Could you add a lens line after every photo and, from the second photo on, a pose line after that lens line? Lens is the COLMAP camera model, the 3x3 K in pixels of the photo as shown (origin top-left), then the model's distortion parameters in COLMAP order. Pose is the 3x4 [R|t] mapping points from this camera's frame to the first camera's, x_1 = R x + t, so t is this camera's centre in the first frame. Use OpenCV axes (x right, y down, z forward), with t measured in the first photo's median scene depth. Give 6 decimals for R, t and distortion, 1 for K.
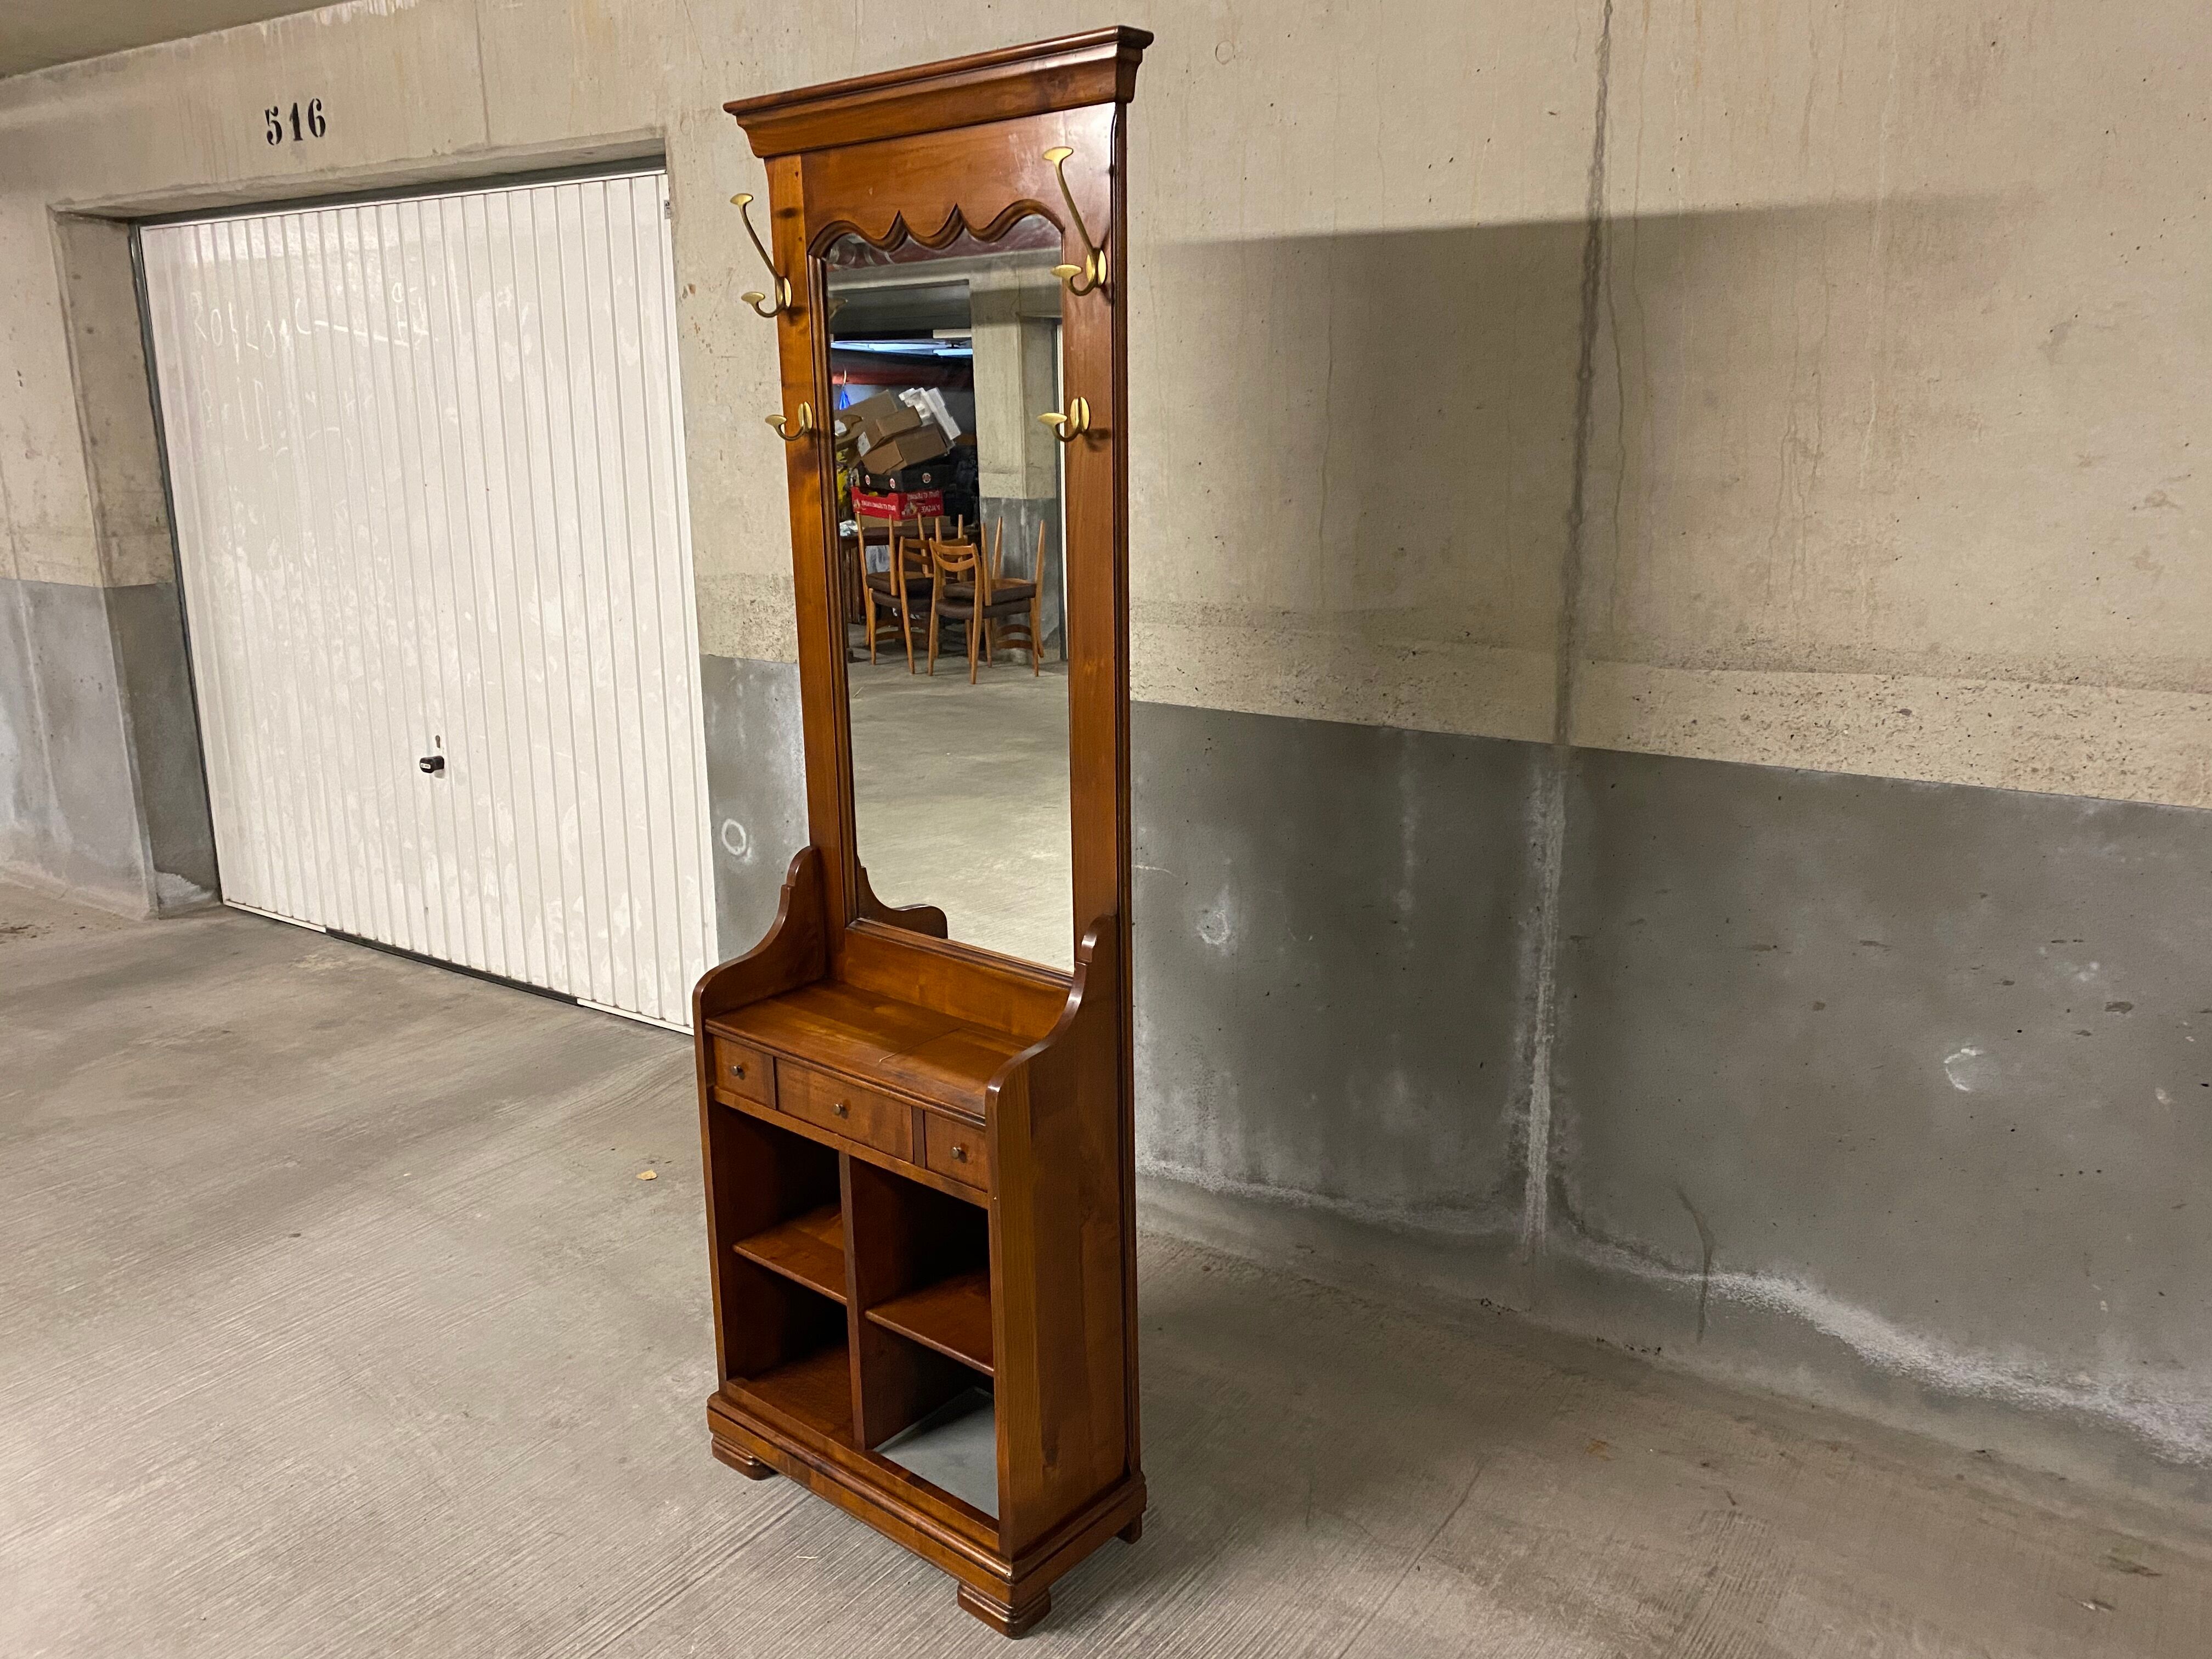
lens RADIAL K [[1687.8, 0, 1096.5], [0, 1687.8, 816.1], [0, 0, 1]] dist [0.025665, -0.018225]
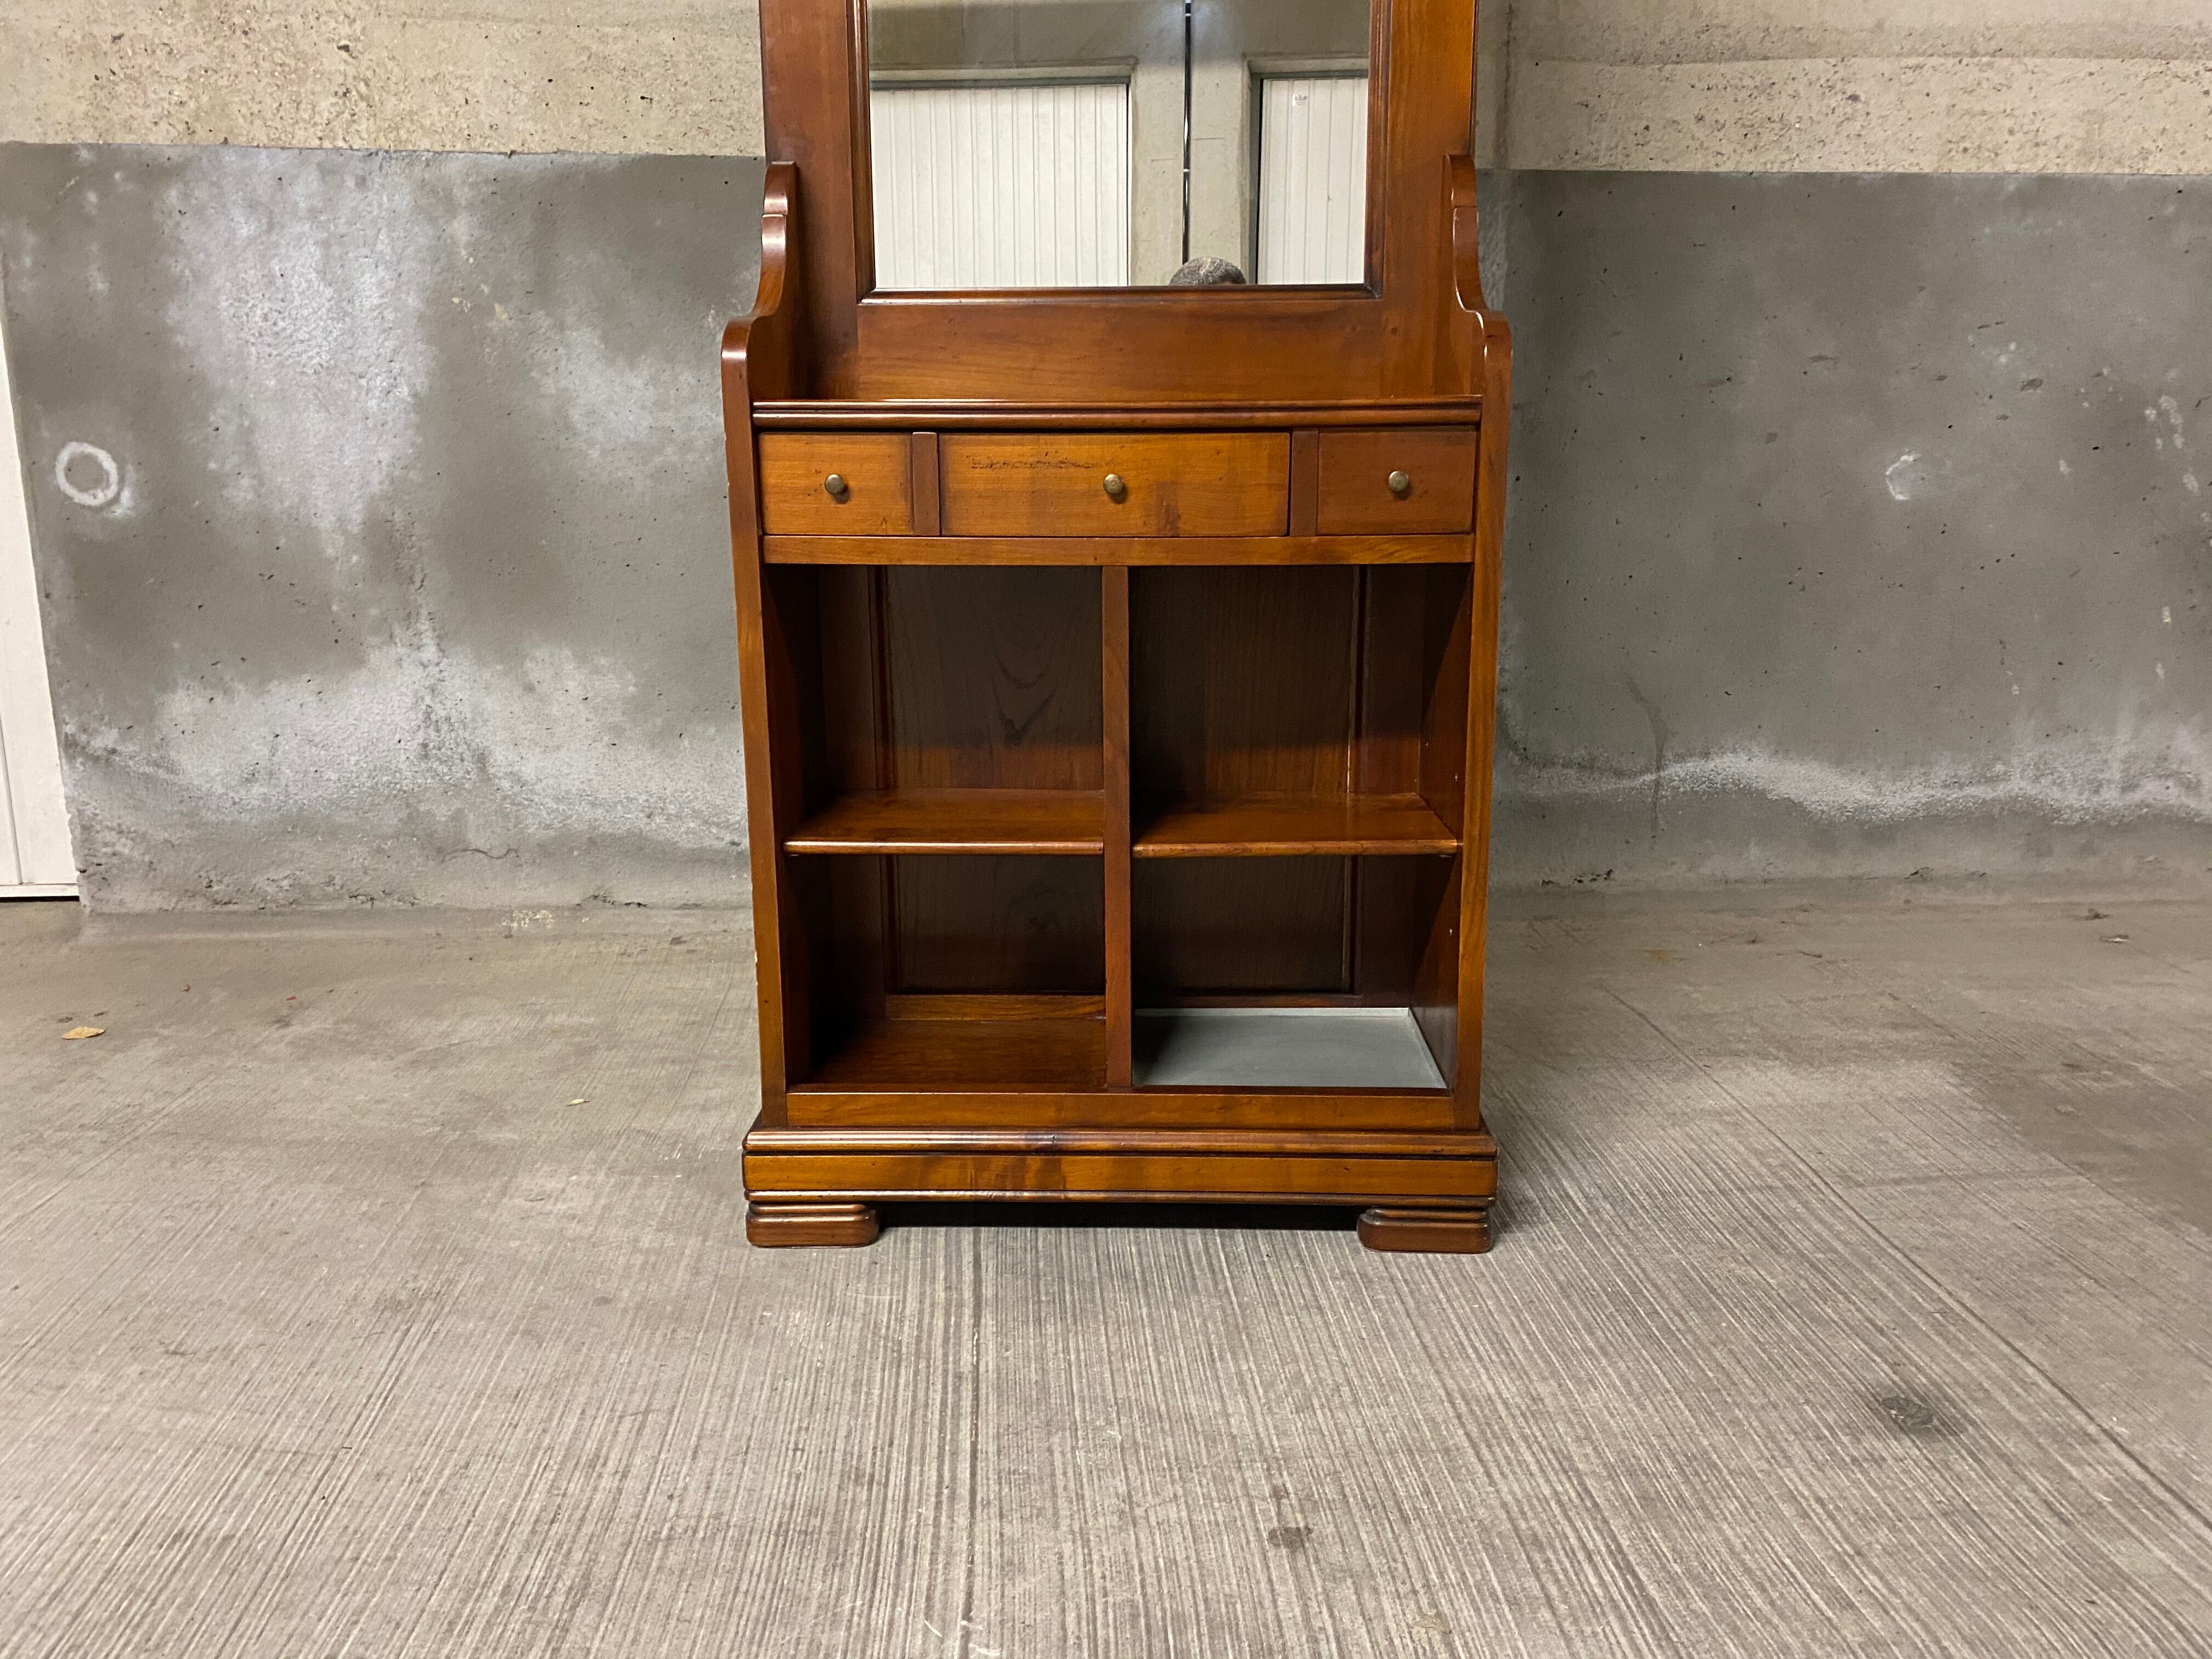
lens RADIAL K [[1687.8, 0, 1099.2], [0, 1687.8, 815.4], [0, 0, 1]] dist [0.025665, -0.018225]
pose [[0.779532, -0.124458, 0.613873, -0.459612], [0.139292, 0.989965, 0.023826, 0.237216], [-0.610678, 0.066934, 0.789045, 0.475062]]
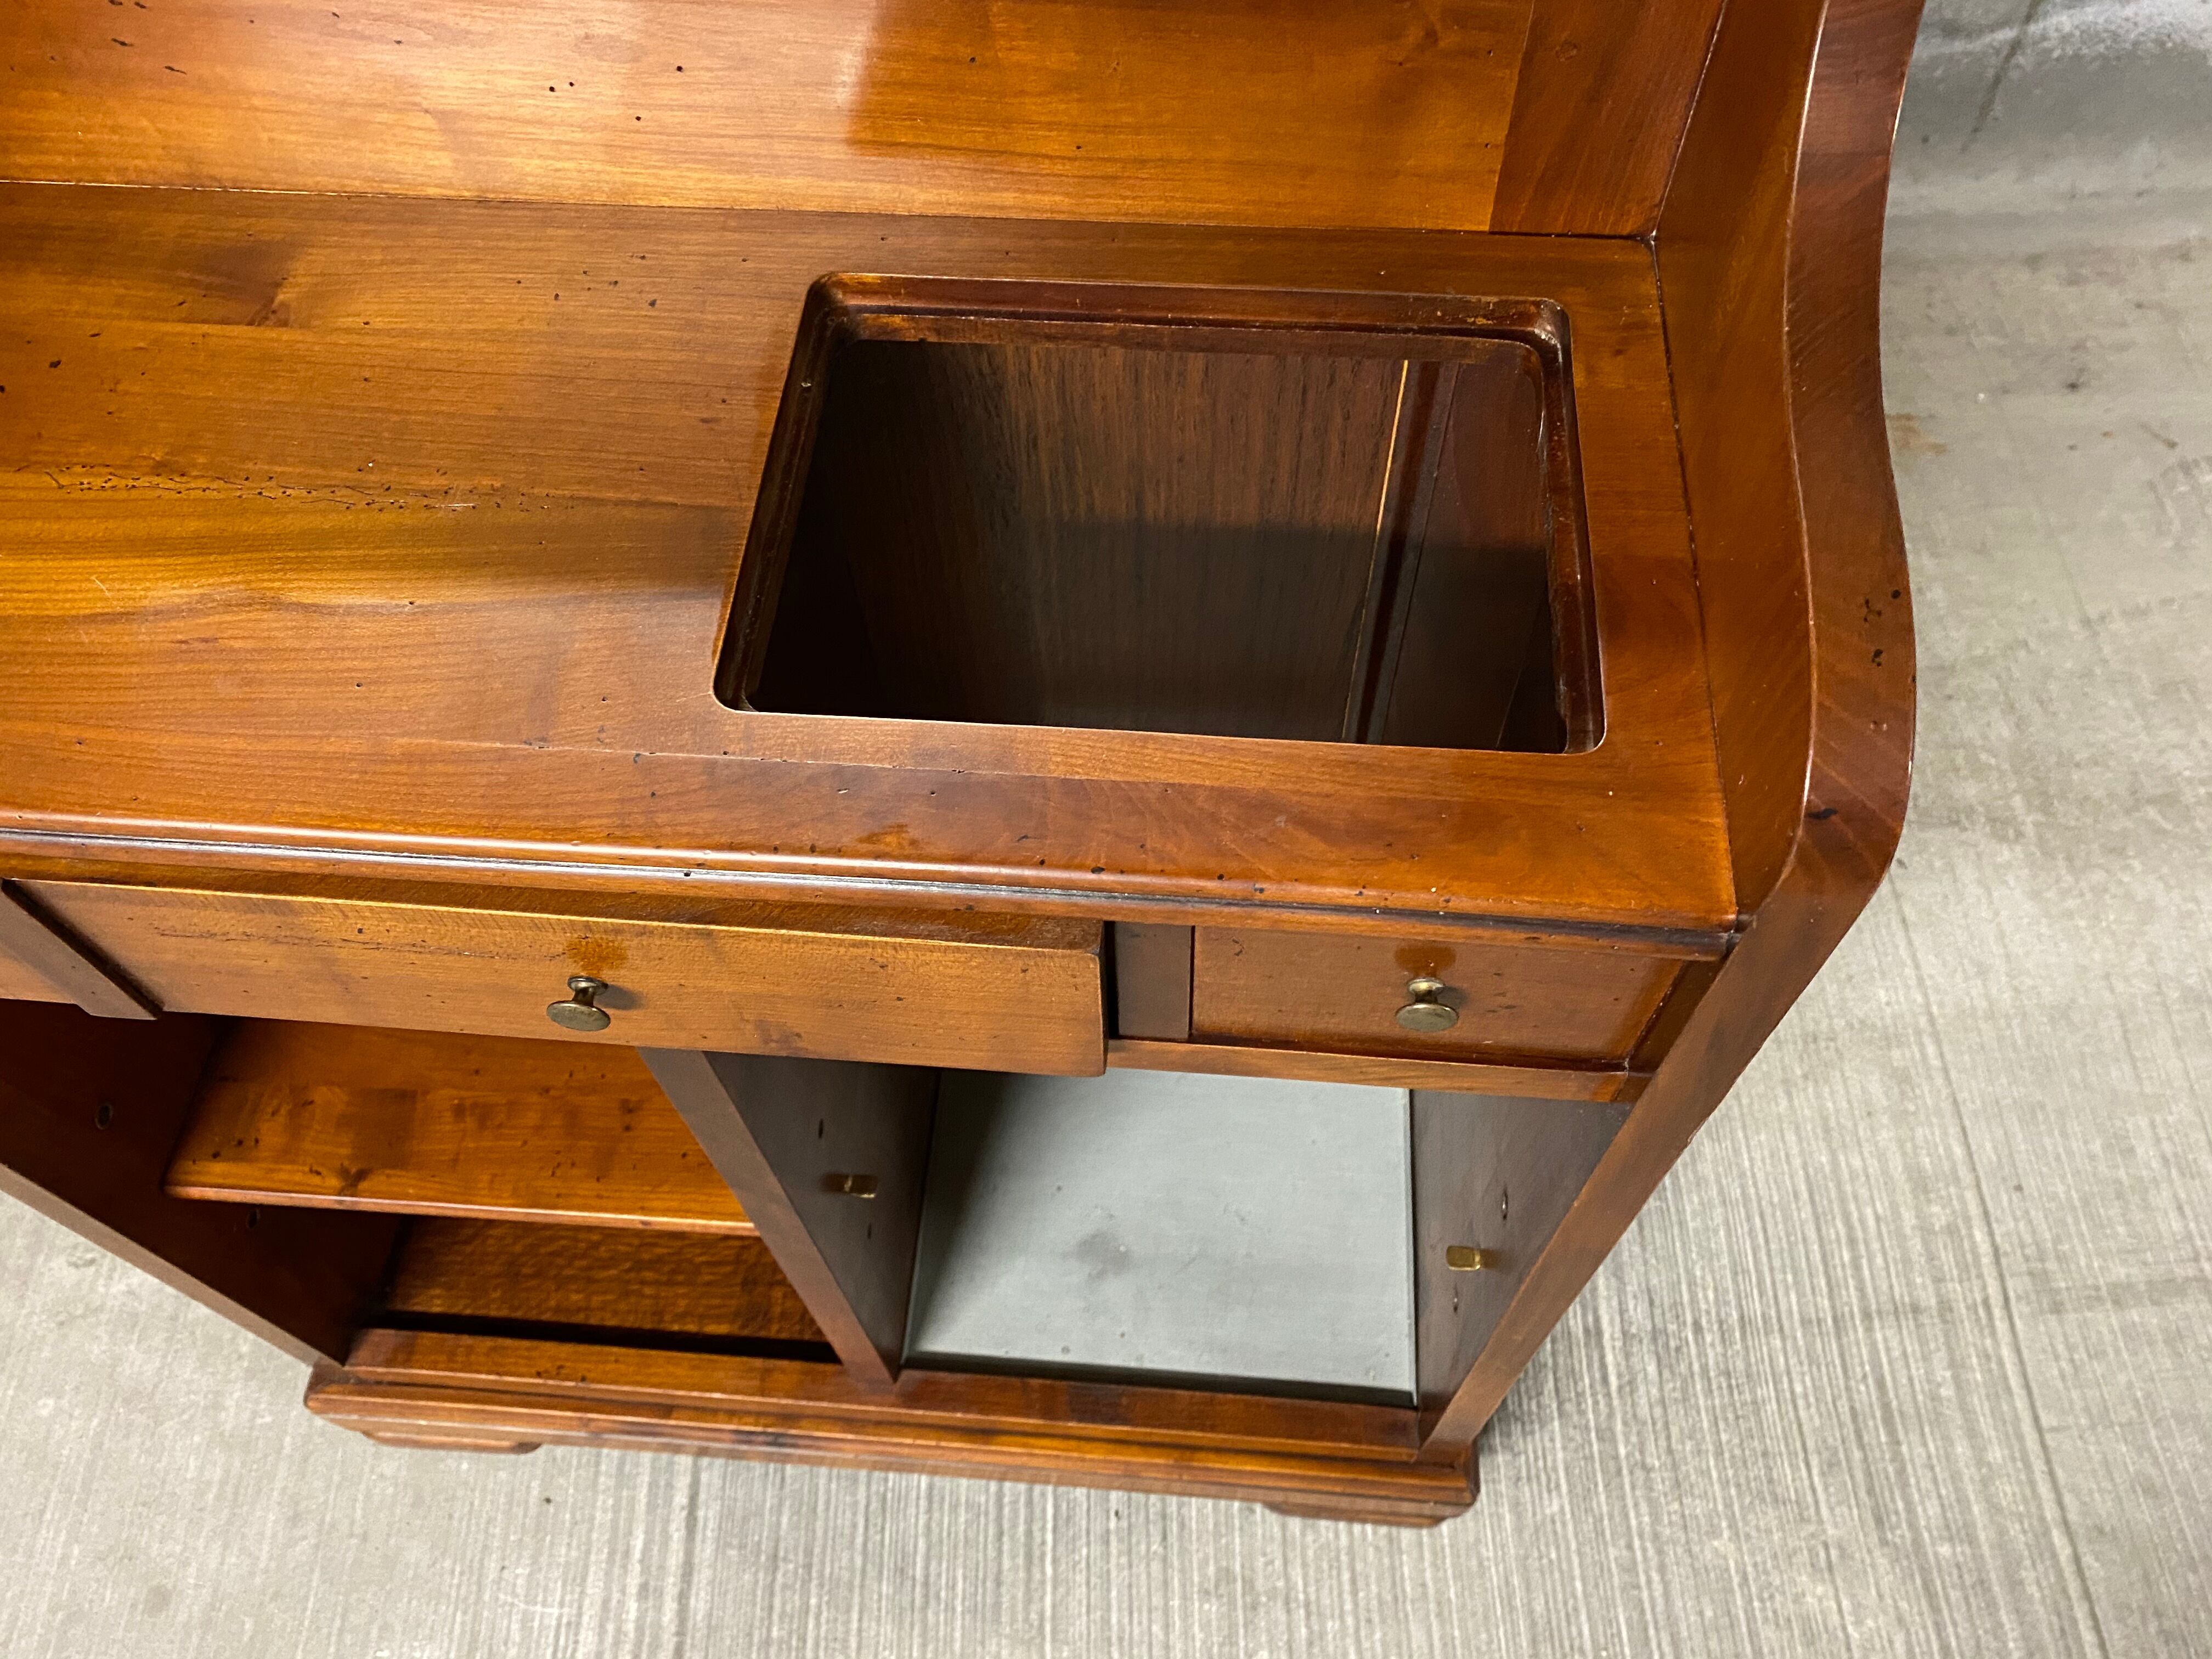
lens RADIAL K [[1687.8, 0, 1102.1], [0, 1687.8, 809.2], [0, 0, 1]] dist [0.025665, -0.018225]
pose [[0.811311, -0.501483, 0.300481, -0.135059], [0.150927, 0.676226, 0.721068, 0.023668], [-0.564796, -0.539660, 0.624317, 0.736042]]
